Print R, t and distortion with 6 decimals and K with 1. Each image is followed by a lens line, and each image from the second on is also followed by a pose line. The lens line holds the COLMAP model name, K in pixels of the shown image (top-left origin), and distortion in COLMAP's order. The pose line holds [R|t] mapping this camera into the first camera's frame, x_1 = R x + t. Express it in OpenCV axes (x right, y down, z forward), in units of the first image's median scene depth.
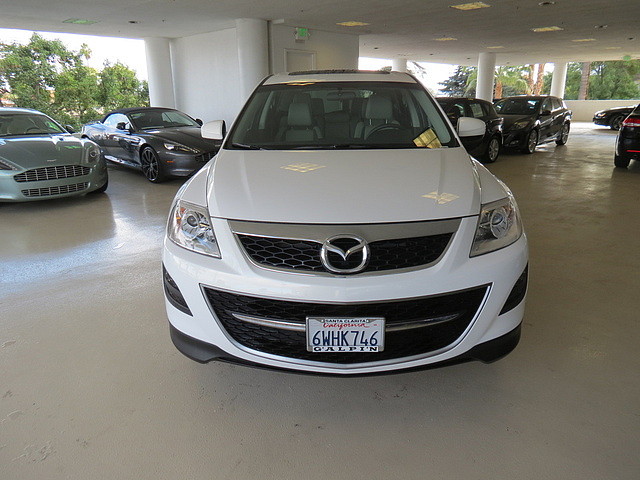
lens RADIAL K [[446.6, 0, 320.0], [0, 446.6, 240.0], [0, 0, 1]] dist [-0.042030, -0.001228]
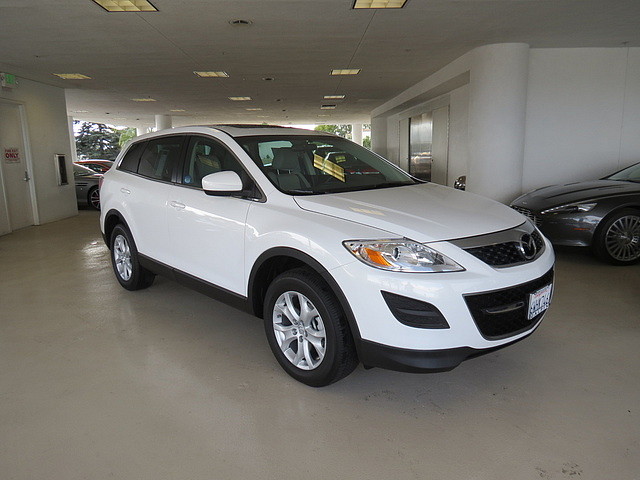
lens RADIAL K [[446.6, 0, 320.0], [0, 446.6, 240.0], [0, 0, 1]] dist [-0.042030, -0.001228]
pose [[0.672877, -0.132187, 0.727848, -0.309370], [0.225183, 0.973813, -0.031319, -0.020670], [-0.704648, 0.184973, 0.685023, 0.097032]]
